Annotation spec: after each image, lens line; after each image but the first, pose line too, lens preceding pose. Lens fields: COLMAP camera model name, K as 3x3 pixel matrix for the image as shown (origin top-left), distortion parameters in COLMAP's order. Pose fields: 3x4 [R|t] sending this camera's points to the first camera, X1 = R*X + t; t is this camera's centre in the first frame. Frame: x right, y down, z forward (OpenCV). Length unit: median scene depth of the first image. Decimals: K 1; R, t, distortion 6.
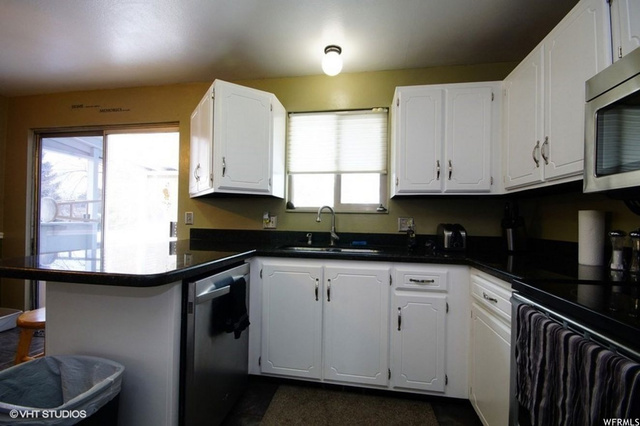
lens RADIAL K [[279.5, 0, 321.4], [0, 279.5, 218.9], [0, 0, 1]] dist [0.001426, -0.000242]
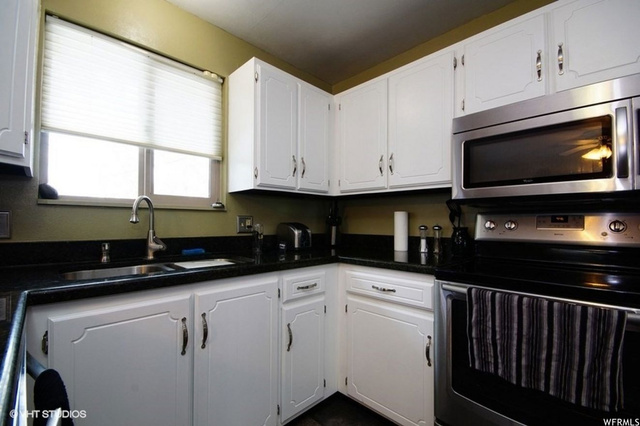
lens RADIAL K [[279.5, 0, 321.4], [0, 279.5, 218.9], [0, 0, 1]] dist [0.001426, -0.000242]
pose [[0.588545, -0.004320, 0.808453, -0.275620], [0.000673, 0.999988, 0.004854, -0.000700], [-0.808464, -0.002313, 0.588541, 0.349786]]
